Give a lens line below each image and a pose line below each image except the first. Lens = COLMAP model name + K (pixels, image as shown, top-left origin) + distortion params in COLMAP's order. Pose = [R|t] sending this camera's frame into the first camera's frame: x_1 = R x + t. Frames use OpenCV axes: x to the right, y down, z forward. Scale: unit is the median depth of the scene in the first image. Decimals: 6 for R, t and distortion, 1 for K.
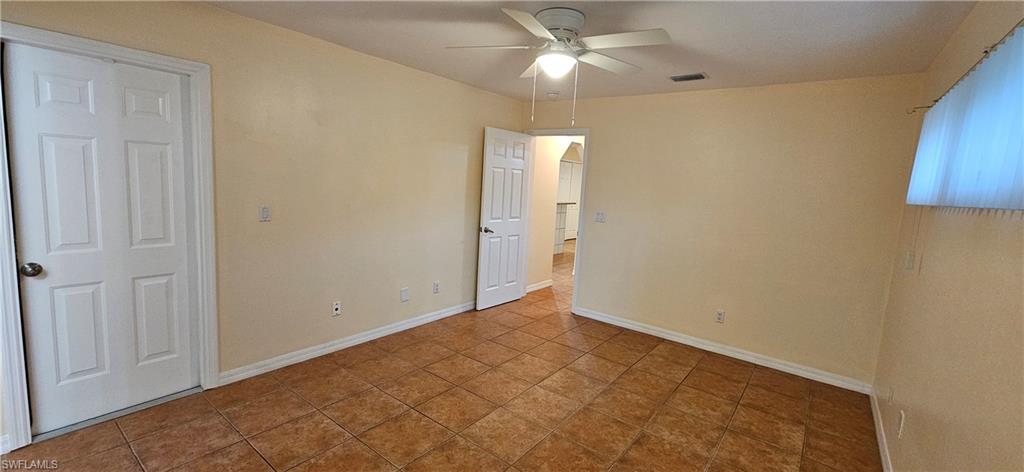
lens RADIAL K [[417.1, 0, 518.2], [0, 417.1, 235.7], [0, 0, 1]] dist [-0.000188, 0.000122]
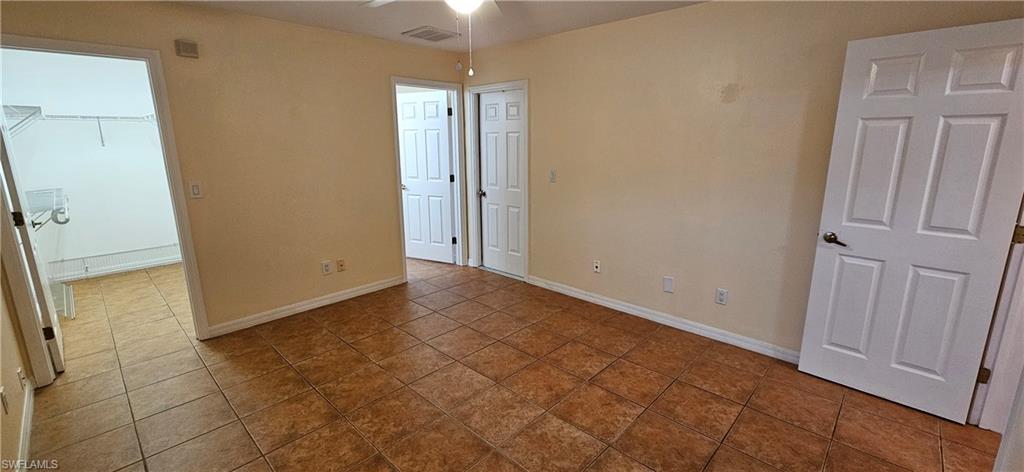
lens RADIAL K [[417.1, 0, 515.1], [0, 417.1, 229.0], [0, 0, 1]] dist [-0.000188, 0.000122]
pose [[-0.105084, 0.151494, -0.982856, 0.863451], [-0.135794, 0.976885, 0.165093, -0.101564], [0.985148, 0.150815, -0.082083, 1.095668]]
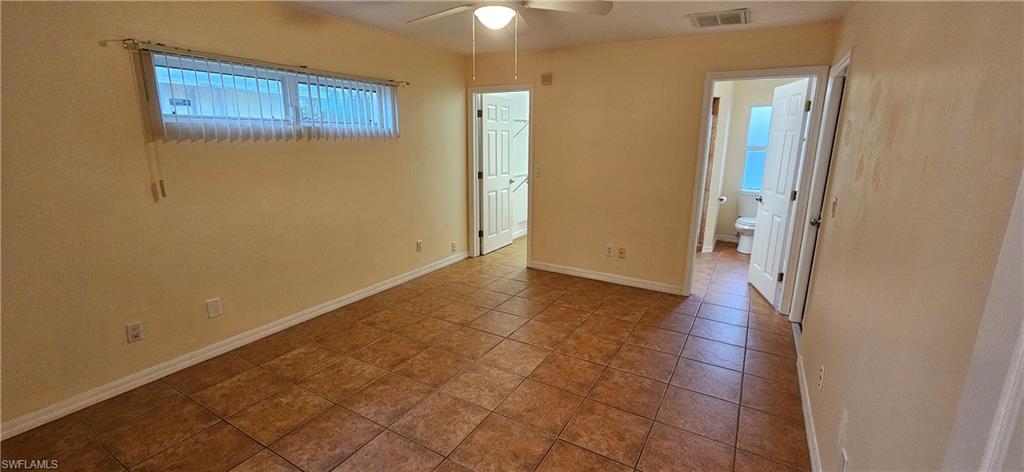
lens RADIAL K [[417.1, 0, 522.1], [0, 417.1, 231.1], [0, 0, 1]] dist [-0.000188, 0.000122]
pose [[-0.988355, -0.043934, -0.145687, 0.130582], [-0.091558, 0.936411, 0.338751, -0.251962], [0.121540, 0.348145, -0.929528, 1.842043]]
